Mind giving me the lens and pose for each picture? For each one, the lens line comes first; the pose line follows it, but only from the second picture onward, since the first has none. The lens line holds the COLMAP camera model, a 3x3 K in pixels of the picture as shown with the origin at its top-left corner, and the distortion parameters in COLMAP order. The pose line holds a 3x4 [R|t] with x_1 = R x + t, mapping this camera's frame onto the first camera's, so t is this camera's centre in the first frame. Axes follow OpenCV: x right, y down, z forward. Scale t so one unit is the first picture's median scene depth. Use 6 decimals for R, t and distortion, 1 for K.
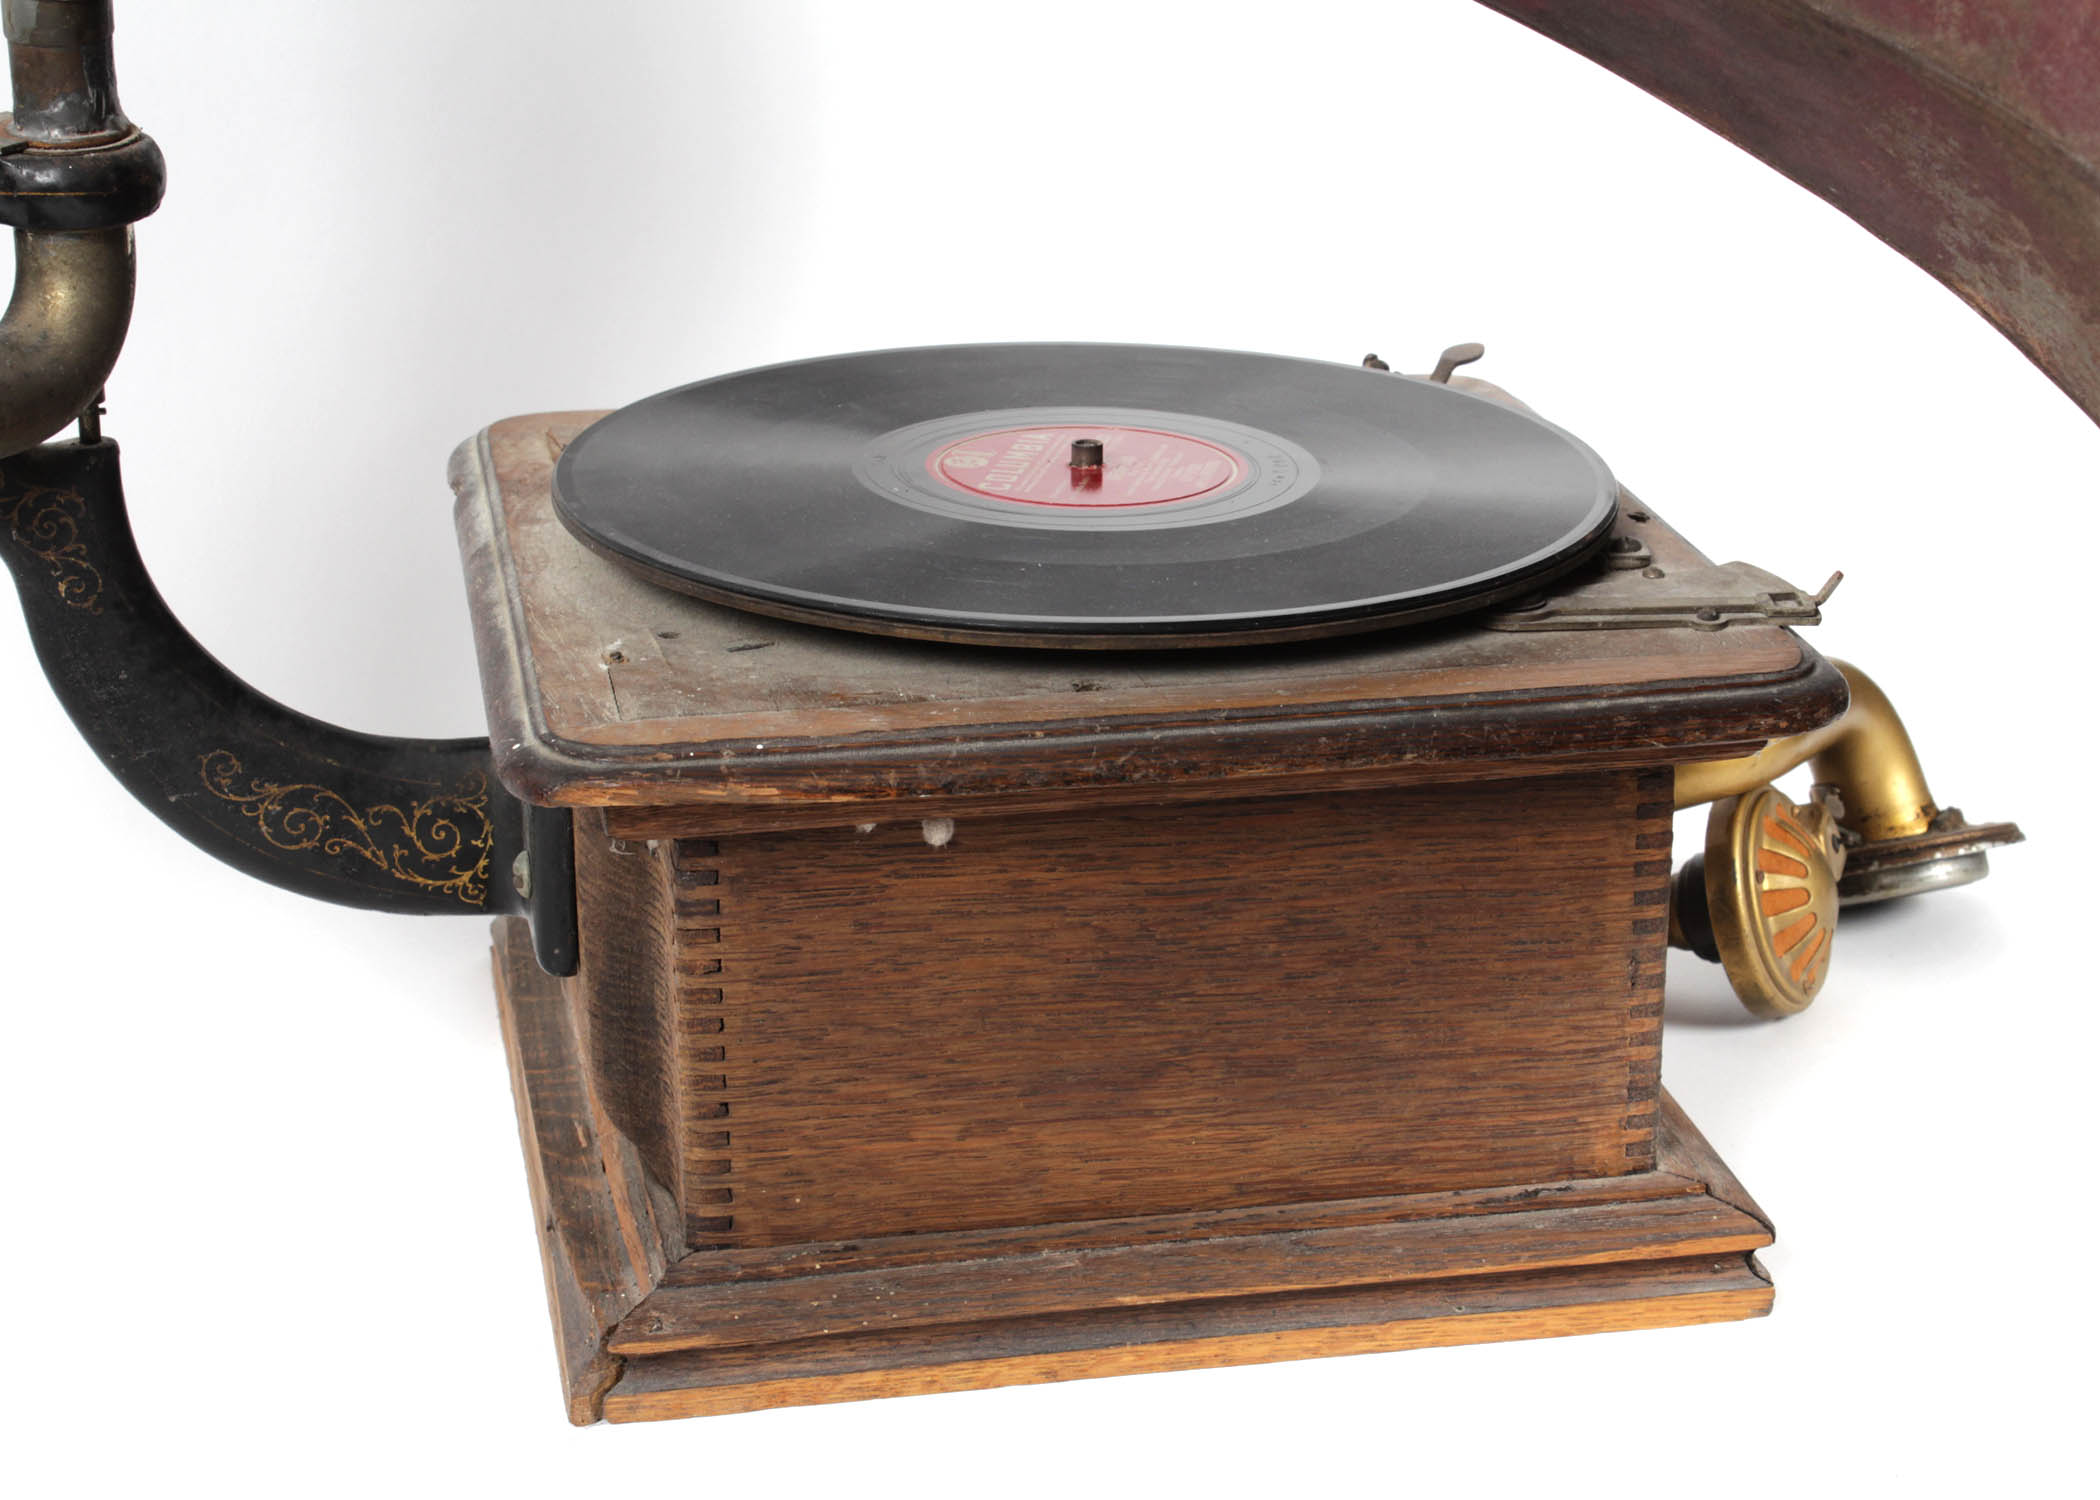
lens RADIAL K [[4418.6, 0, 1063.1], [0, 4418.6, 759.8], [0, 0, 1]] dist [0.009419, 0.000000]
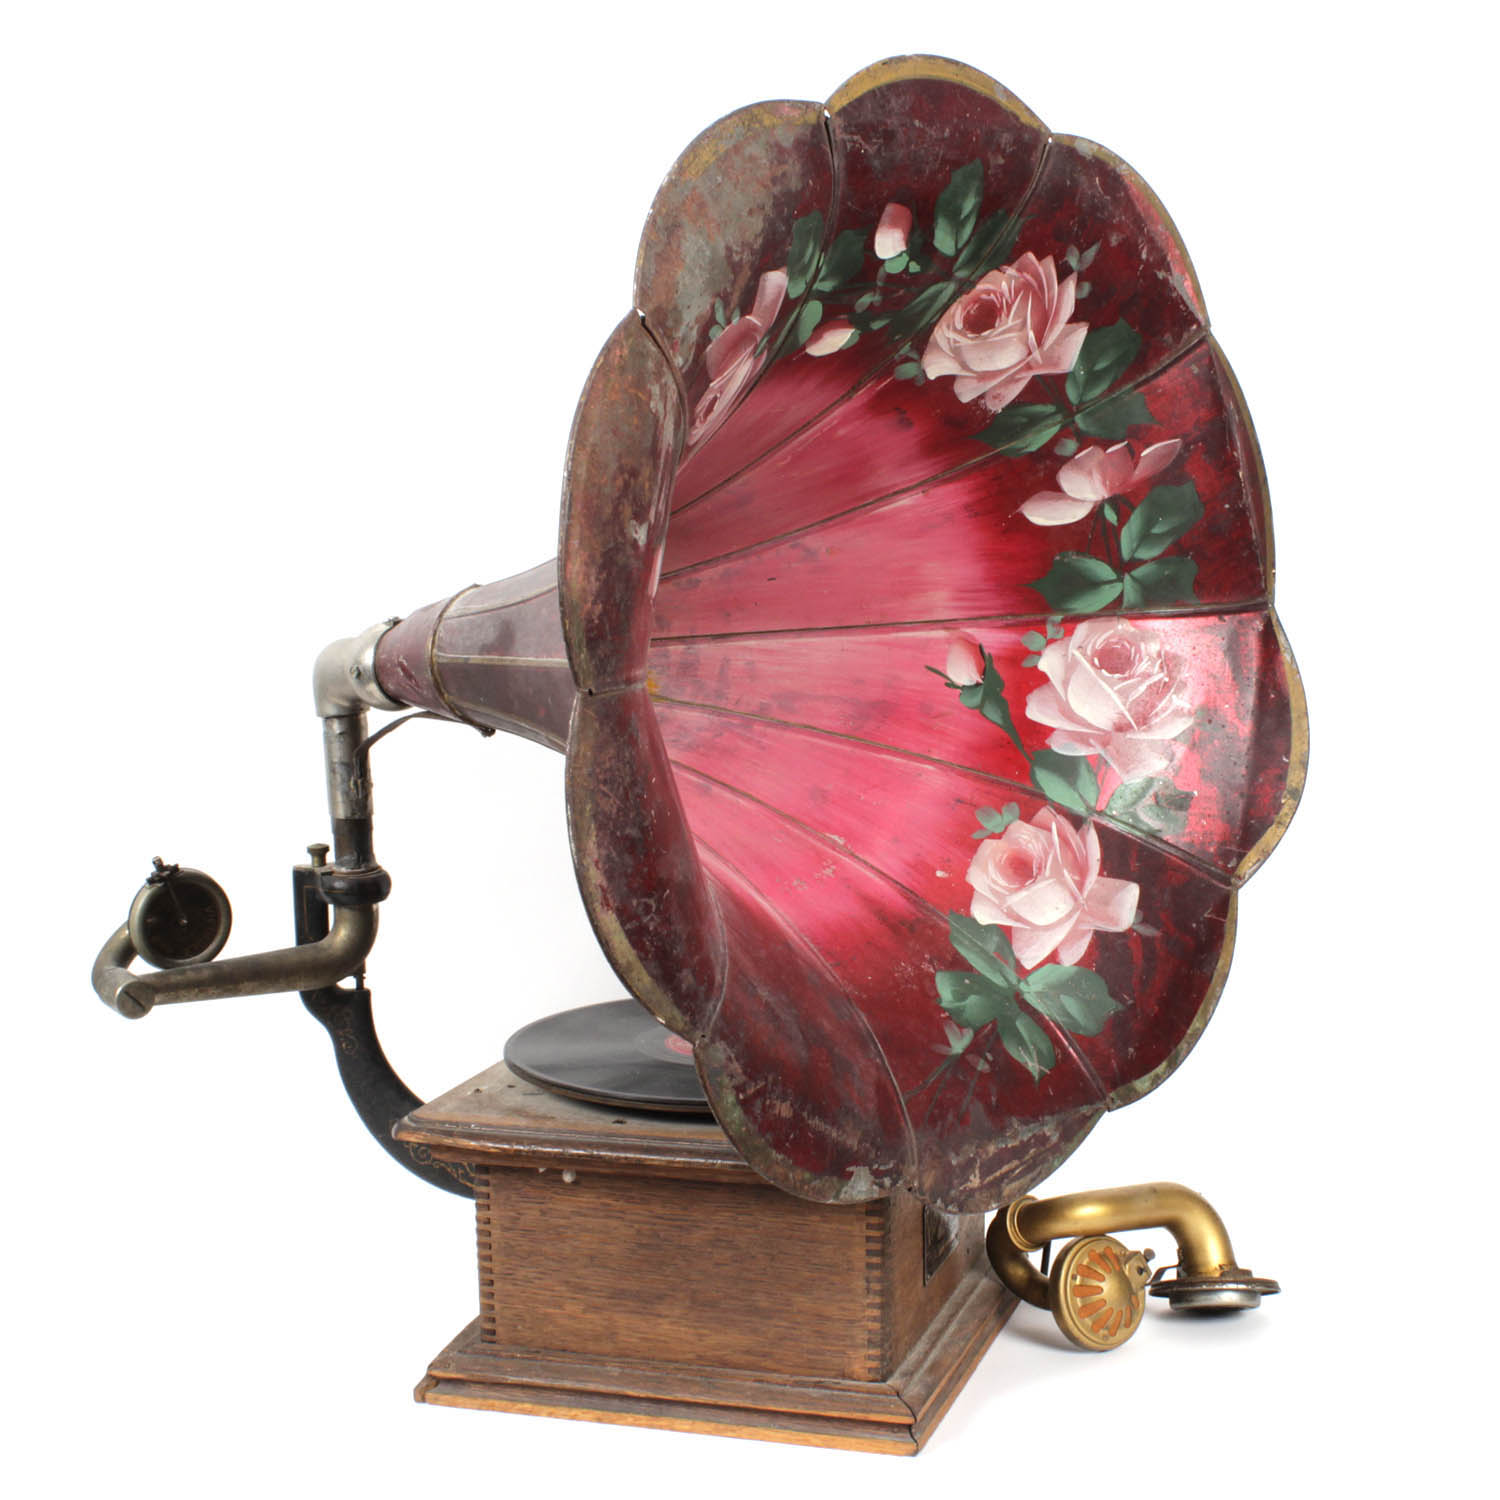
lens RADIAL K [[2484.3, 0, 747.7], [0, 2484.3, 750.3], [0, 0, 1]] dist [-0.136813, 0.000000]
pose [[0.871016, 0.039629, -0.489654, 0.668152], [-0.144452, 0.973337, -0.178182, 0.015486], [0.469537, 0.225931, 0.853517, -0.139734]]
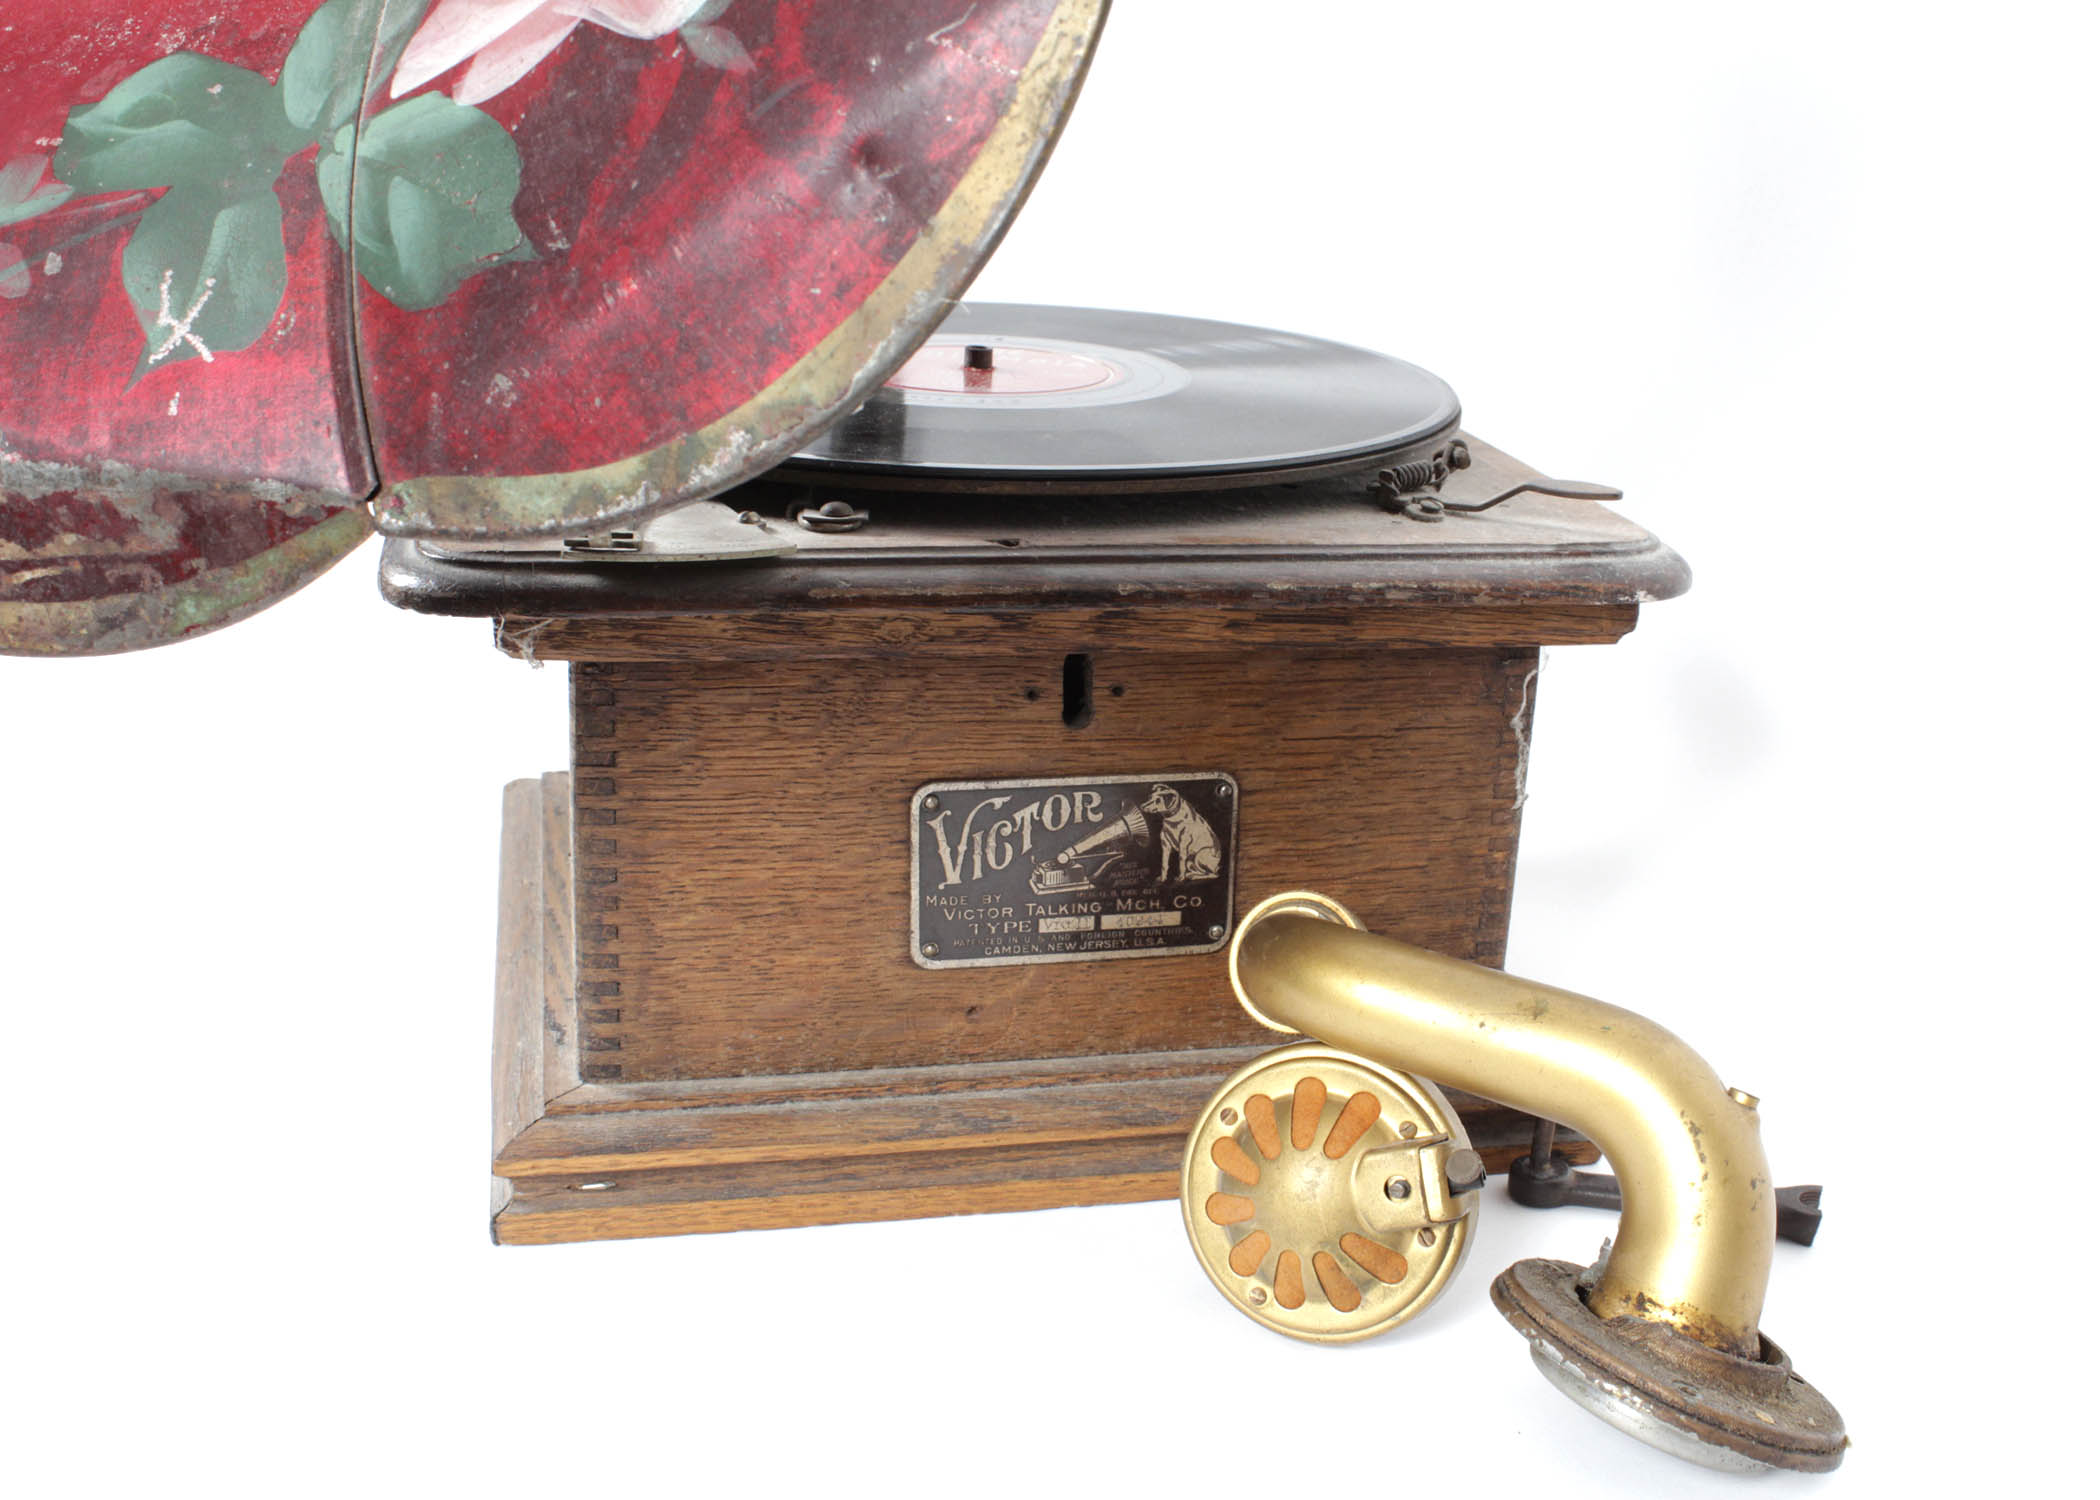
lens RADIAL K [[2412.5, 0, 1084.6], [0, 2412.5, 754.5], [0, 0, 1]] dist [-0.111194, 0.000000]
pose [[0.030905, 0.311584, -0.949716, 0.633178], [-0.370654, 0.885995, 0.278617, -0.165955], [0.928257, 0.343406, 0.142872, 1.020696]]
